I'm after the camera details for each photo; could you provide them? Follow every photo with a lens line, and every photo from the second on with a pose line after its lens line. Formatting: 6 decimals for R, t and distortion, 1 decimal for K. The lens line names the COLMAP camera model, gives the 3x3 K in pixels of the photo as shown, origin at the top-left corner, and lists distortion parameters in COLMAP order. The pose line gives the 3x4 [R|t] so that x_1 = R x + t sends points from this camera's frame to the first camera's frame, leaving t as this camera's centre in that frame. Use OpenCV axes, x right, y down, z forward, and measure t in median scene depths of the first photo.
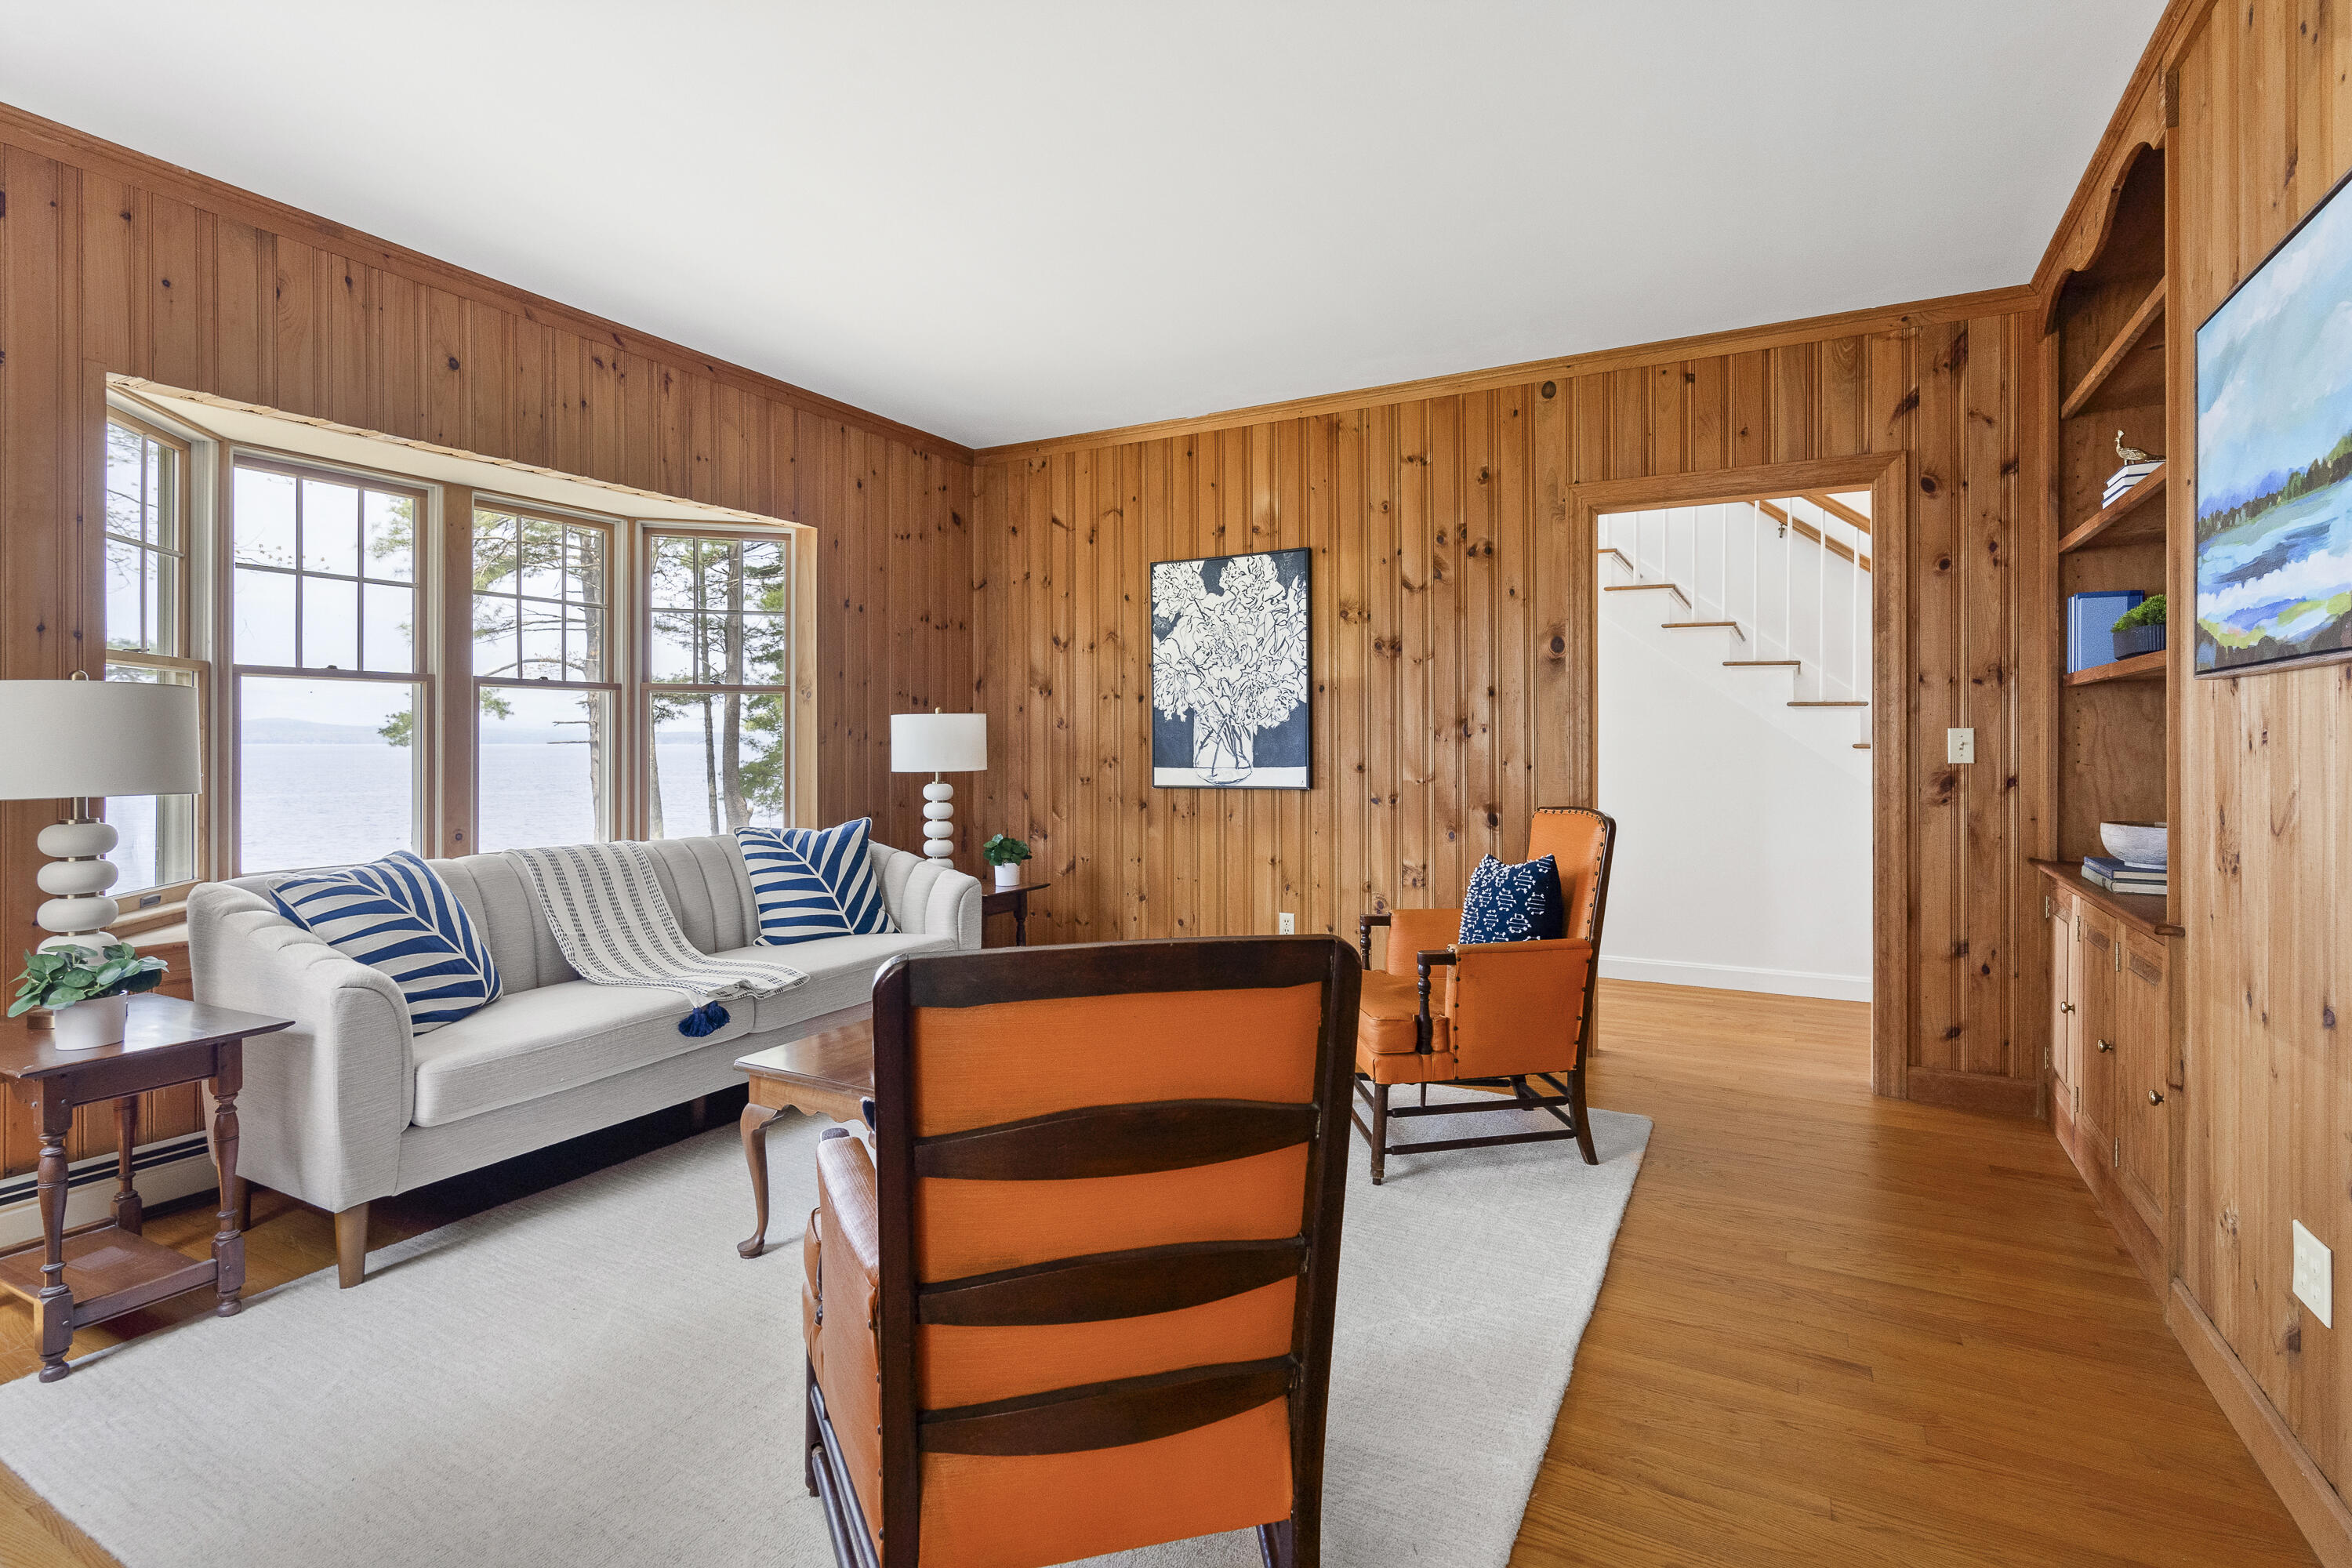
lens RADIAL K [[1138.4, 0, 1166.3], [0, 1138.4, 732.6], [0, 0, 1]] dist [0.000443, 0.000848]
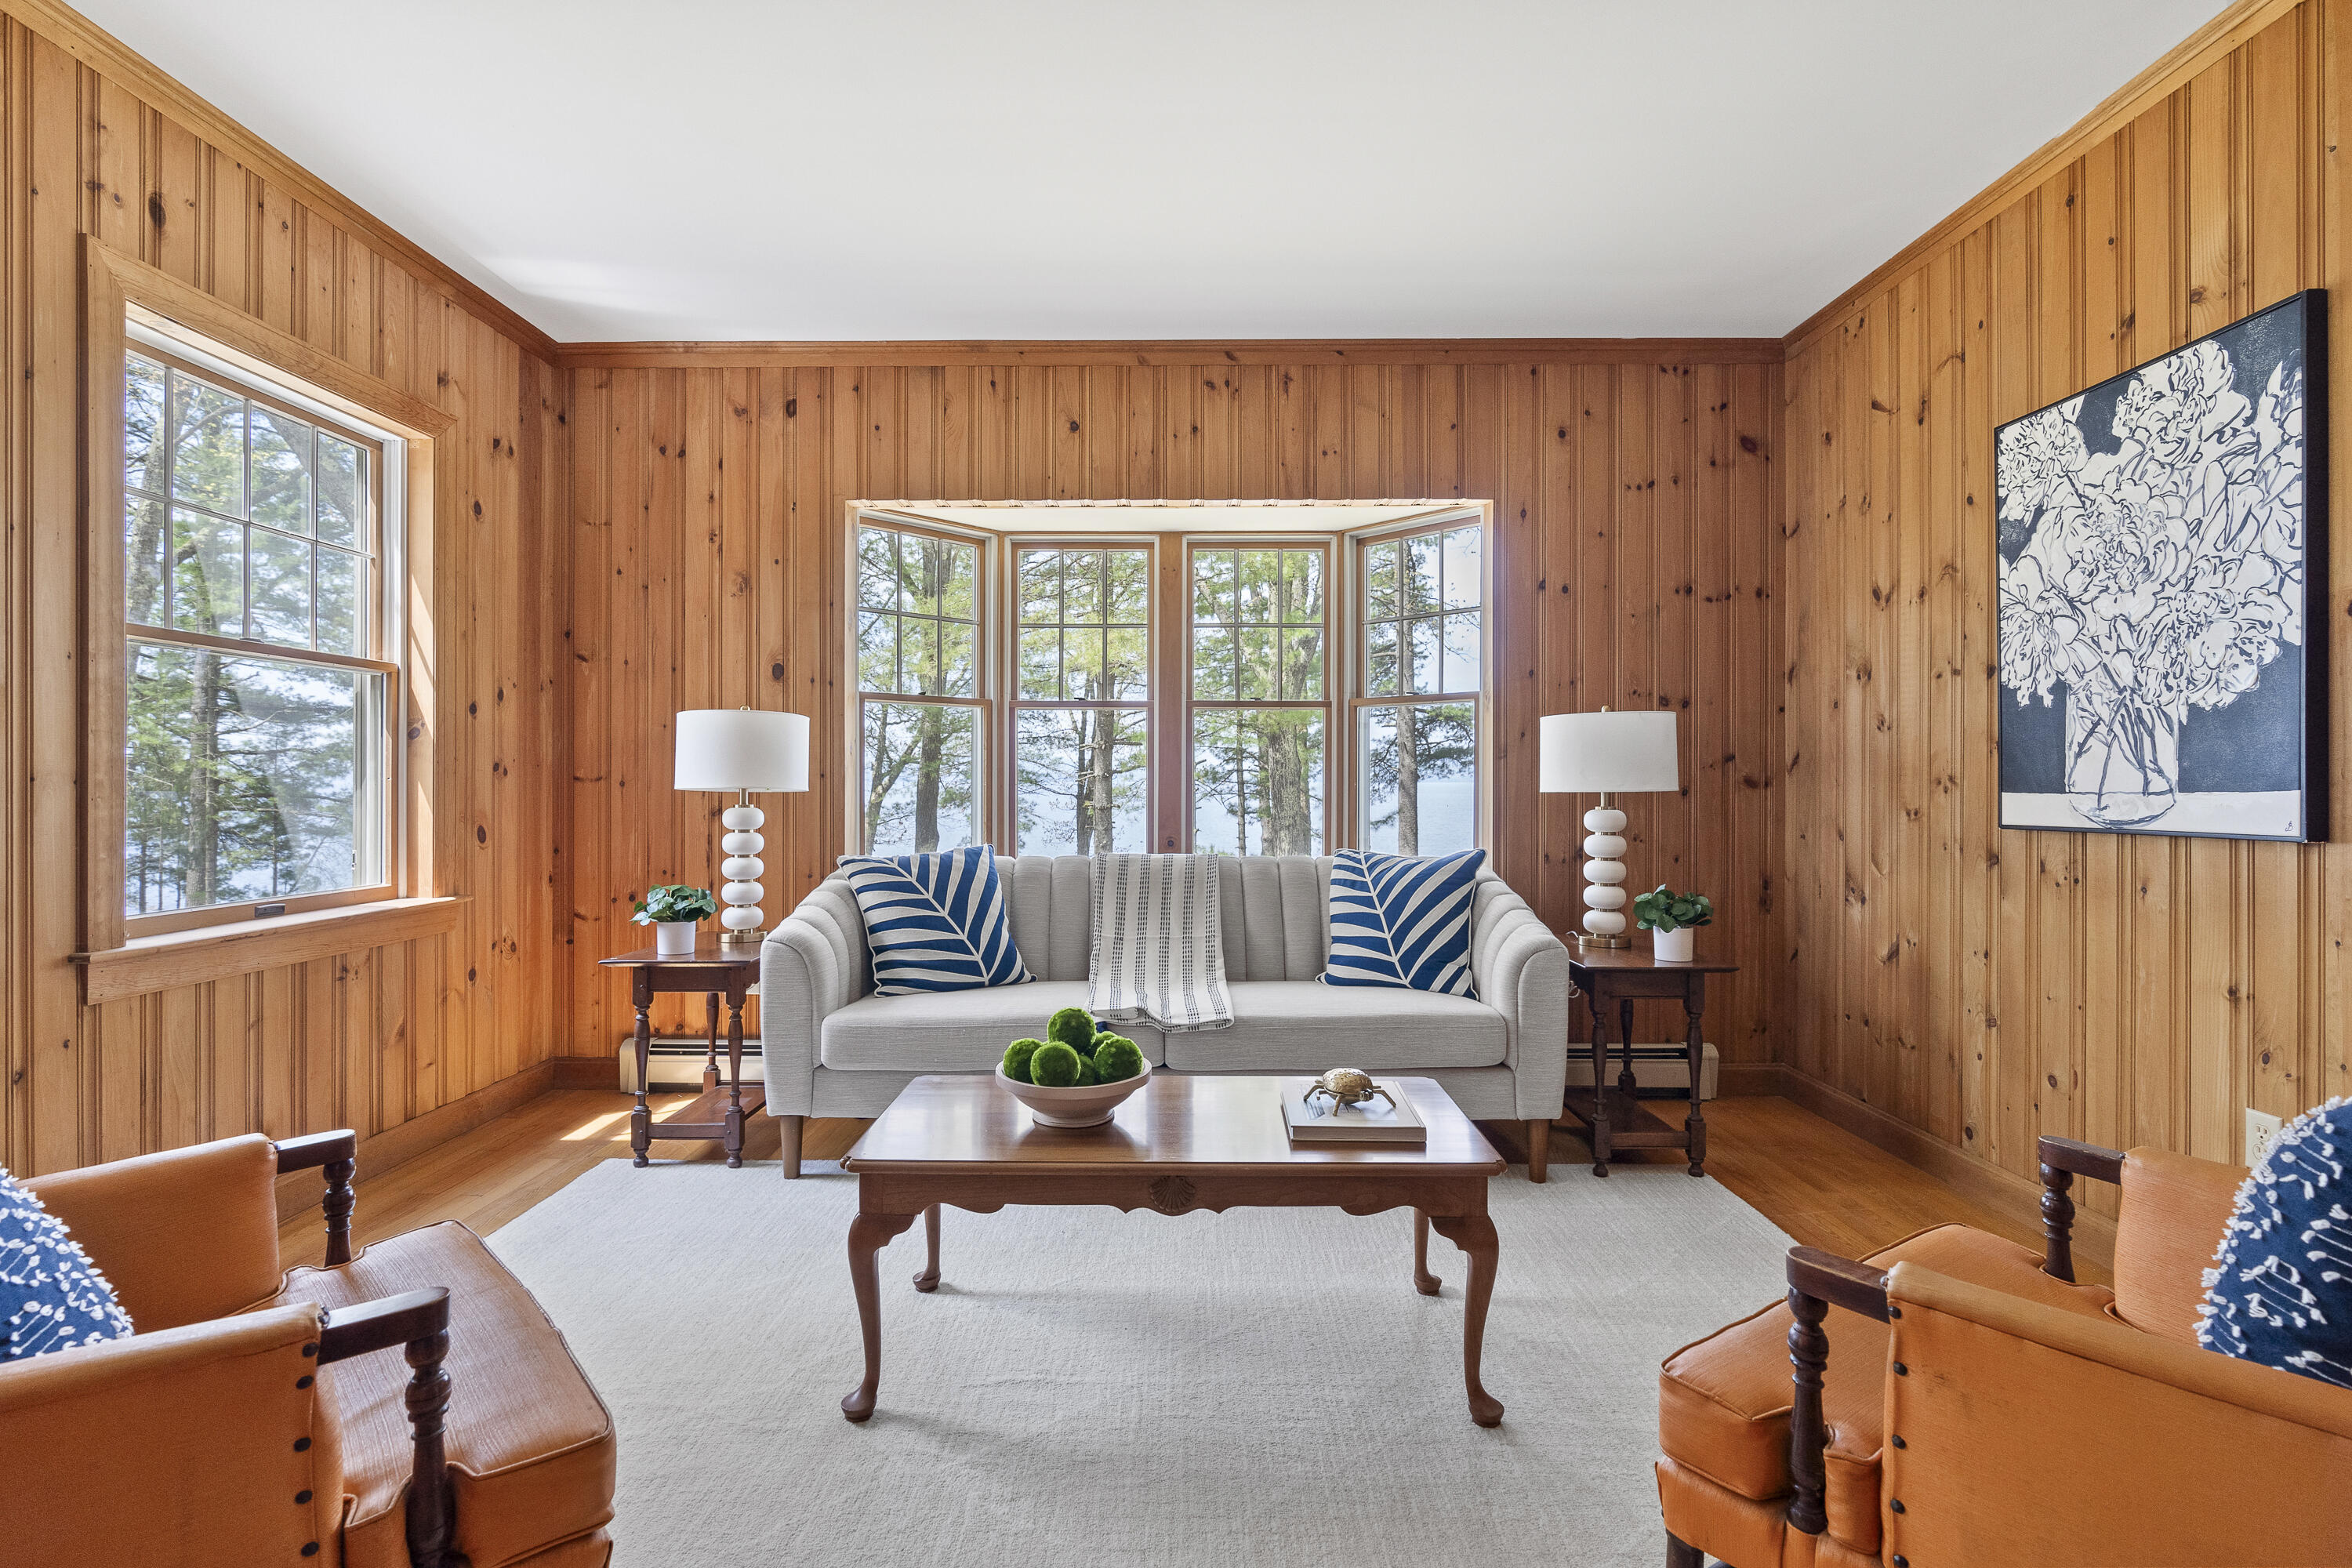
lens RADIAL K [[1089.8, 0, 1163.6], [0, 1089.8, 779.8], [0, 0, 1]] dist [-0.004178, 0.001026]
pose [[0.473612, -0.000658, -0.880733, 0.276355], [0.006211, 0.999977, 0.002593, 0.021358], [0.880712, -0.006698, 0.473605, 0.402058]]
